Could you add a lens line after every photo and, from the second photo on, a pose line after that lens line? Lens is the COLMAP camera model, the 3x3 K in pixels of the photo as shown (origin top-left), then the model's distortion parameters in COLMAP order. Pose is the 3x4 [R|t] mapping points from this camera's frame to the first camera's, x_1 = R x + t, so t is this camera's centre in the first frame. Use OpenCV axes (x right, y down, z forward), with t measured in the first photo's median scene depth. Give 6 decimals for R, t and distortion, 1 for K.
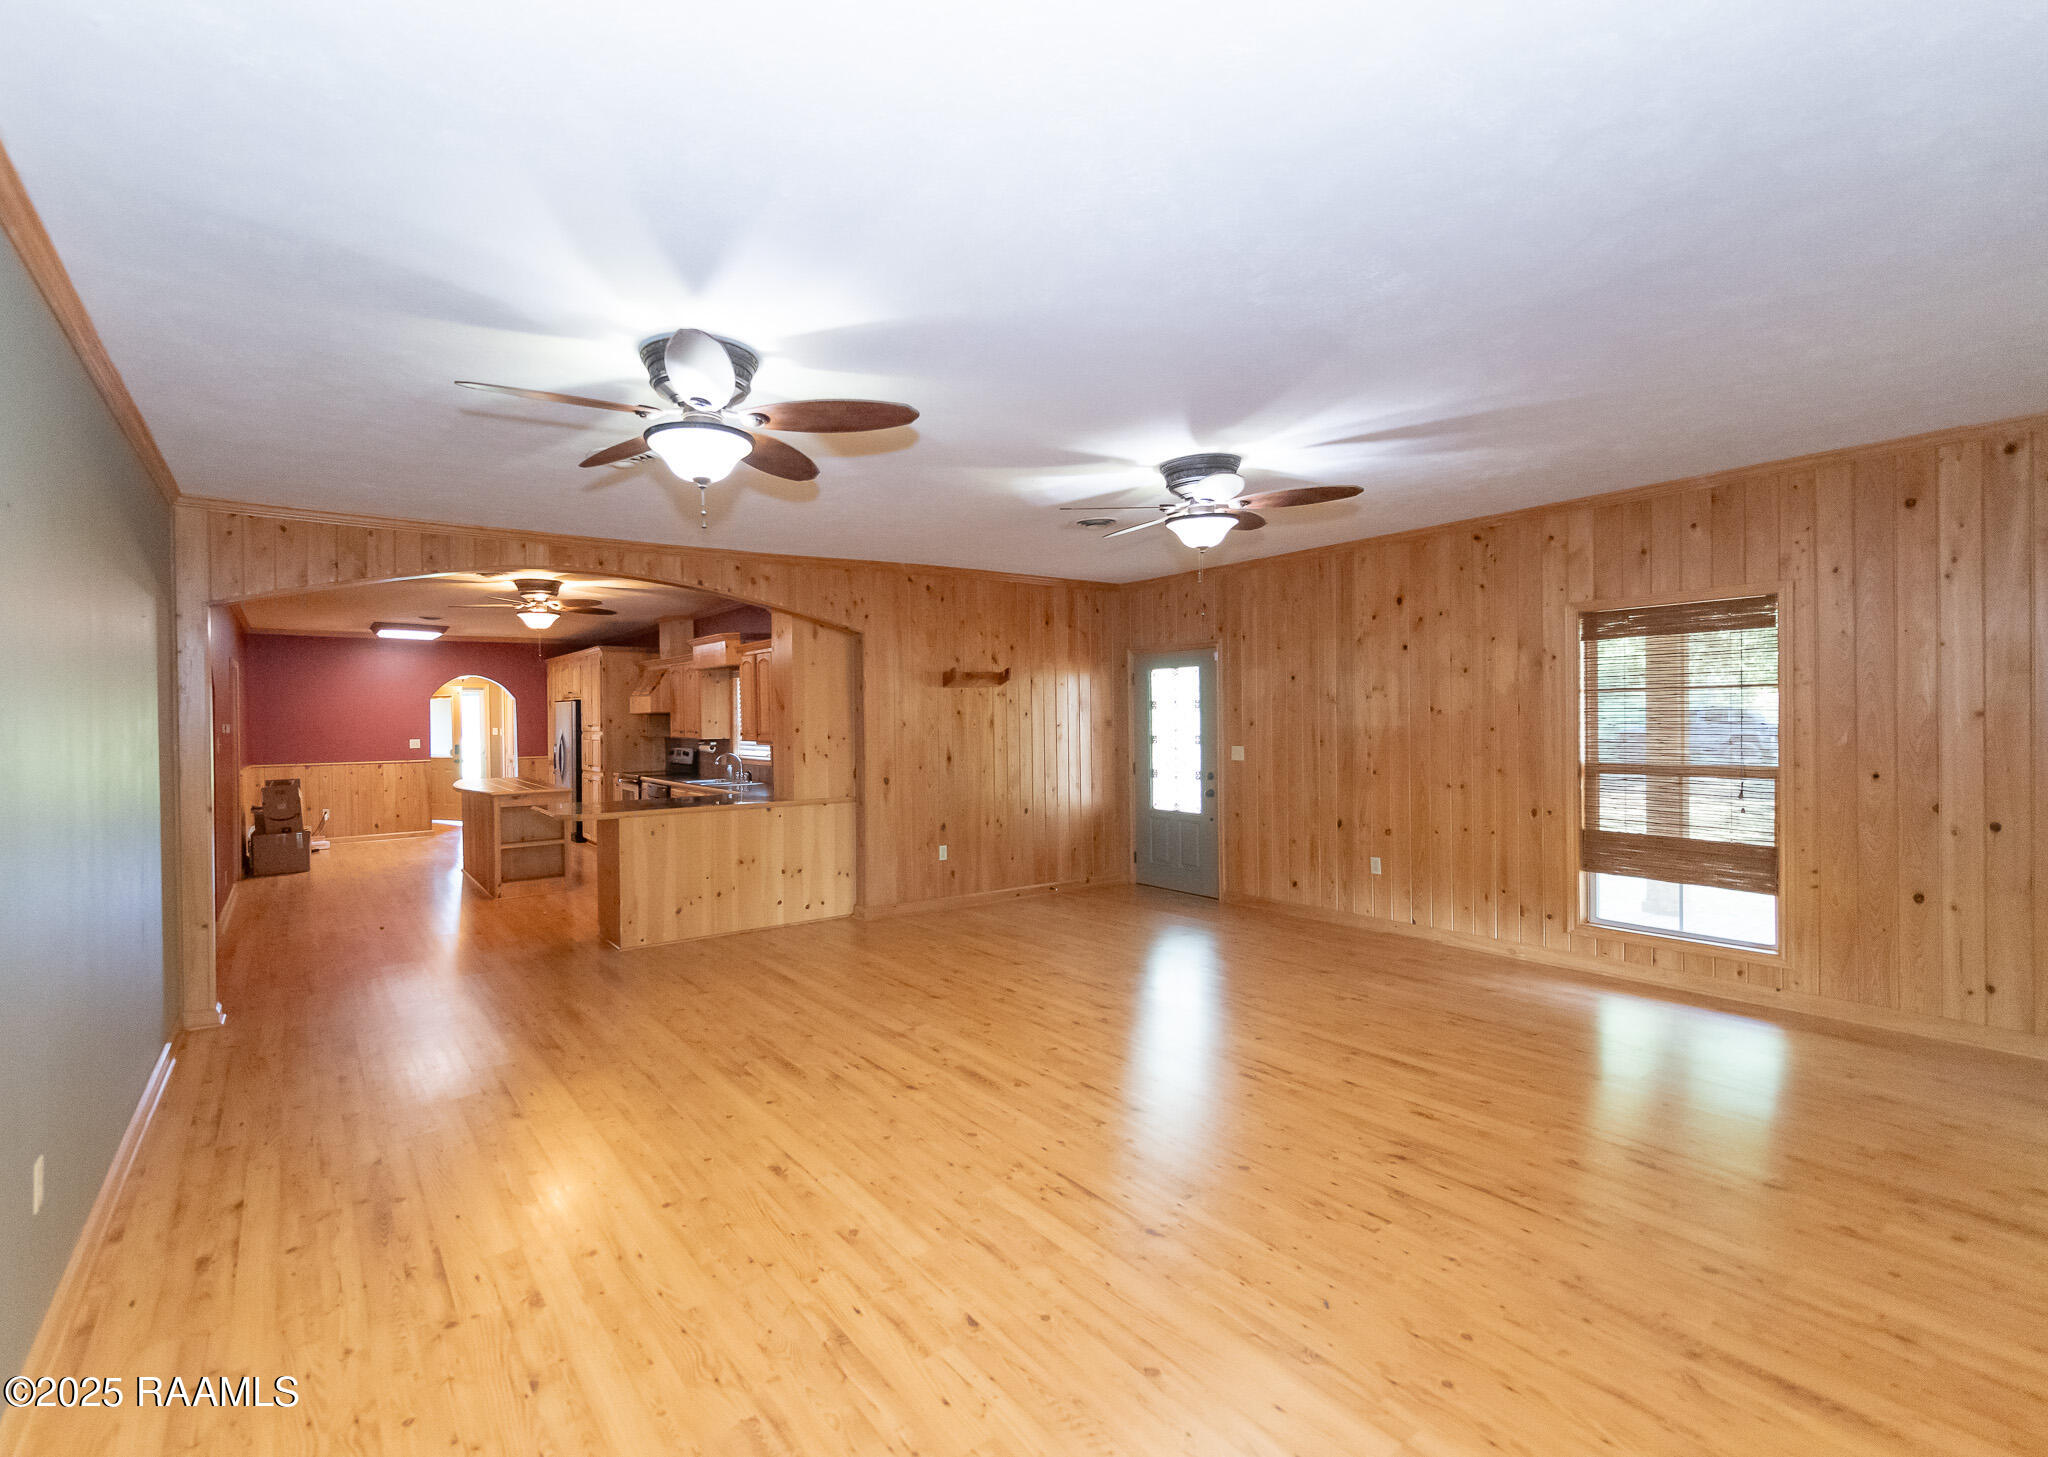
lens RADIAL K [[1033.1, 0, 1024.0], [0, 1033.1, 728.5], [0, 0, 1]] dist [0.034296, -0.000056]
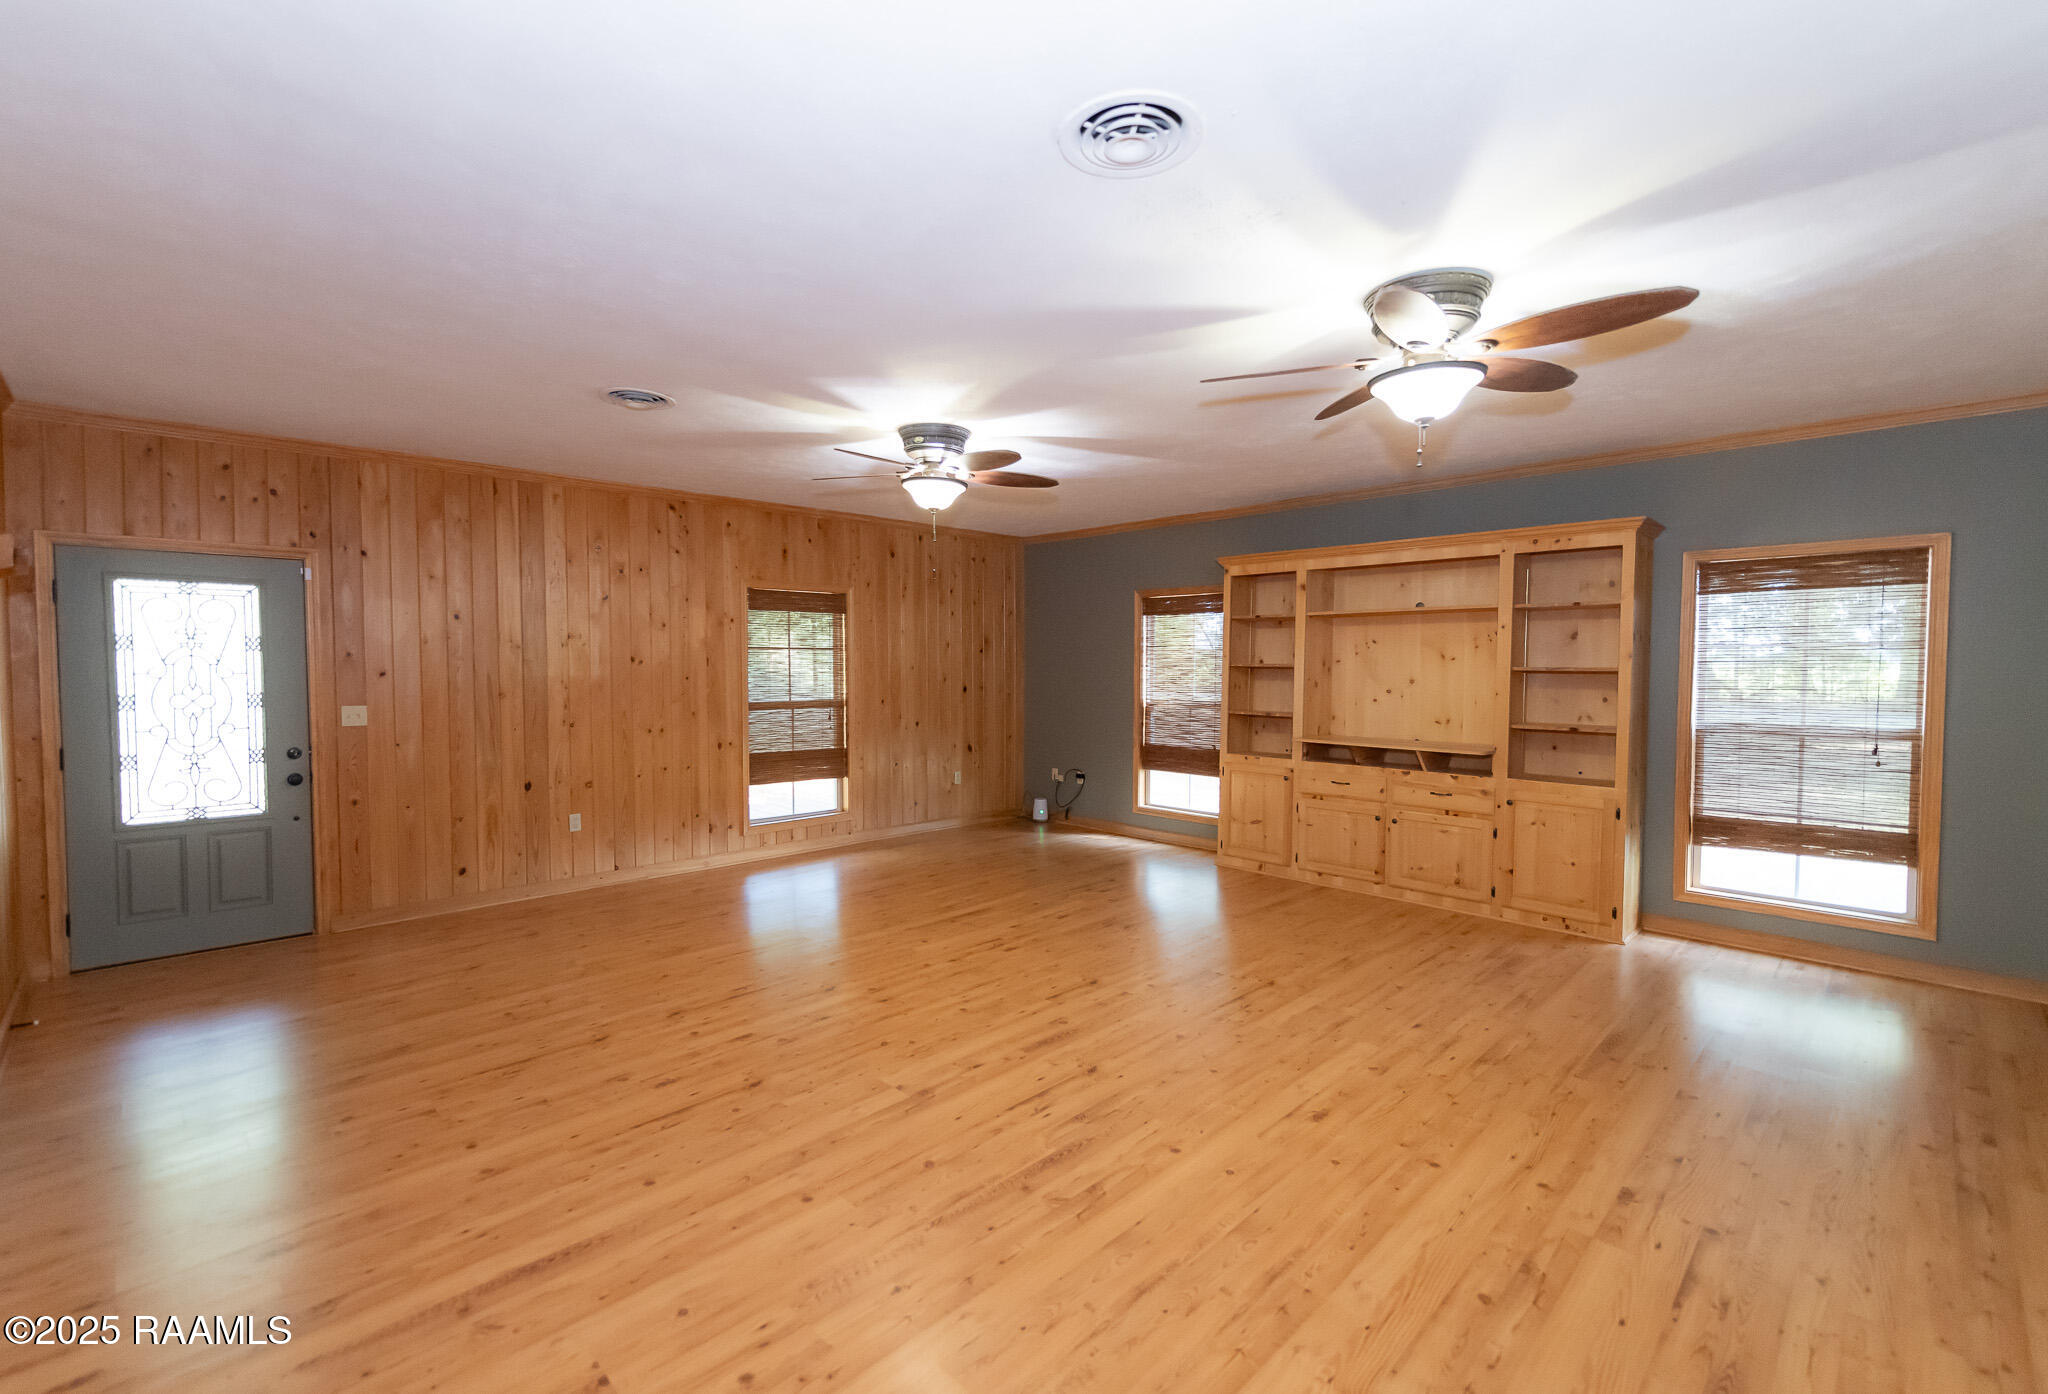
lens RADIAL K [[868.9, 0, 1024.0], [0, 868.9, 697.0], [0, 0, 1]] dist [0.013947, -0.000520]
pose [[-0.159830, -0.023076, 0.986875, -0.736047], [0.014732, 0.999560, 0.025759, 0.003096], [-0.987035, 0.018655, -0.159420, 1.034177]]
